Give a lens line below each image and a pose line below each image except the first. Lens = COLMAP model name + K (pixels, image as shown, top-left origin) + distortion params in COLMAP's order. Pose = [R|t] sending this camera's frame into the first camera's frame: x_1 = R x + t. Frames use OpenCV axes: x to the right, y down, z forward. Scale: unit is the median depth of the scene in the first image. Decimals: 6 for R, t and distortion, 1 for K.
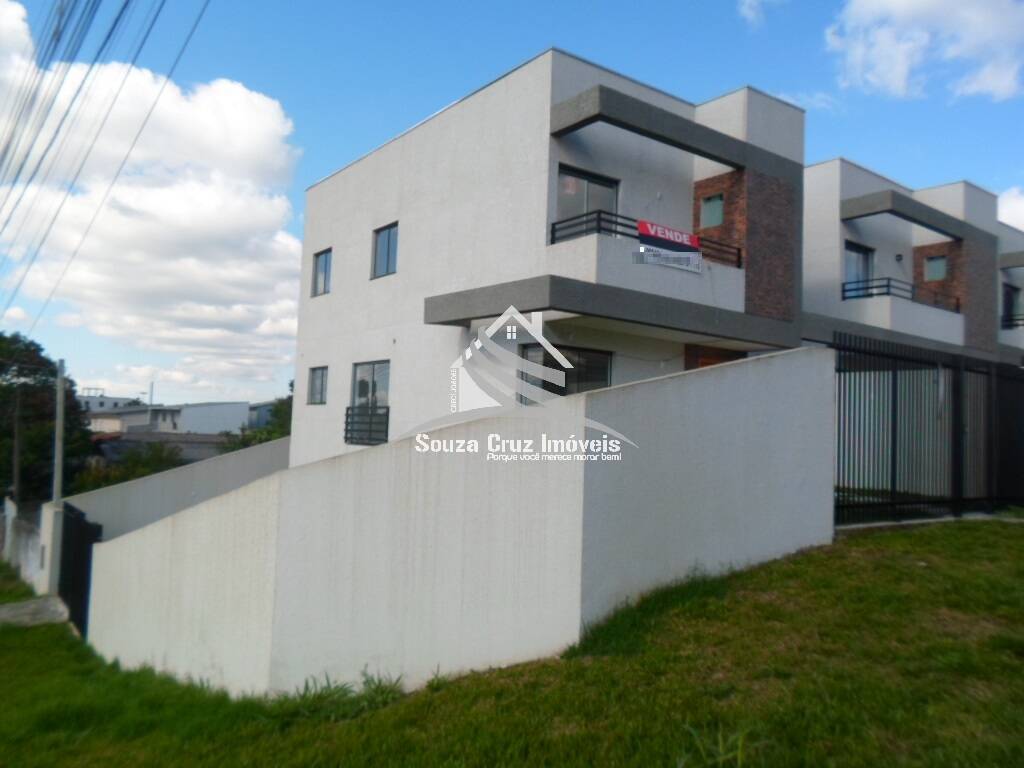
lens RADIAL K [[795.2, 0, 512.0], [0, 795.2, 384.0], [0, 0, 1]] dist [0.004364, 0.004138]
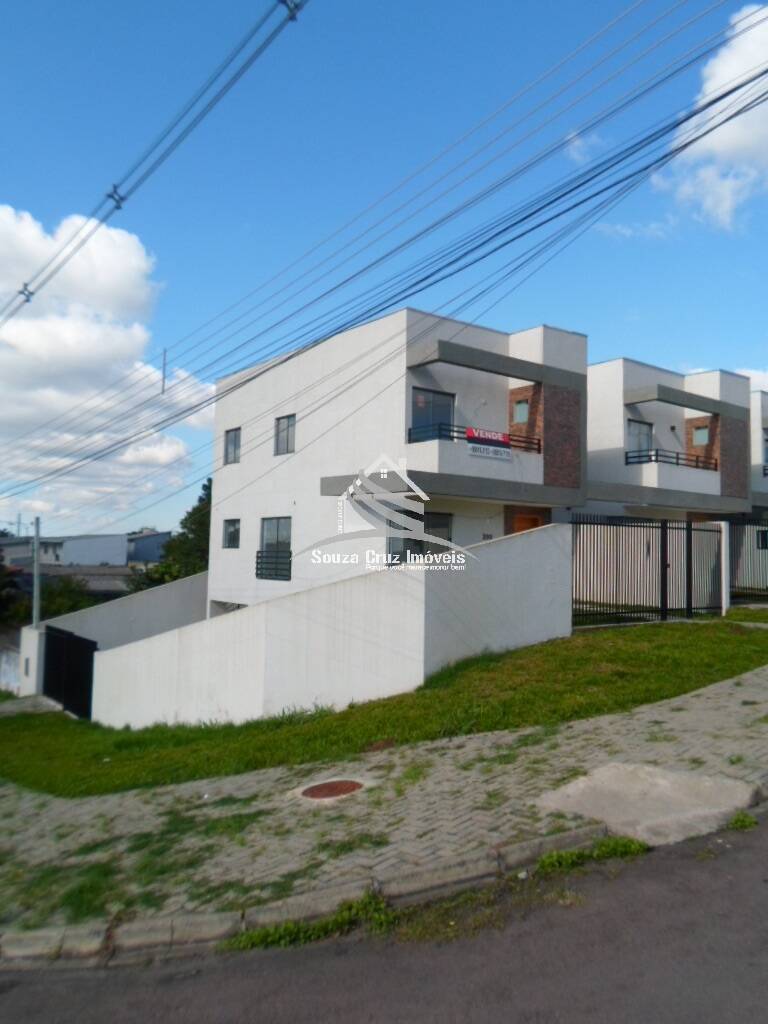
lens RADIAL K [[789.9, 0, 384.0], [0, 789.9, 512.0], [0, 0, 1]] dist [-0.022292, -0.001750]
pose [[0.999796, -0.016830, 0.011160, -0.012443], [0.016780, 0.999849, 0.004587, -0.049739], [-0.011236, -0.004399, 0.999927, -0.415823]]
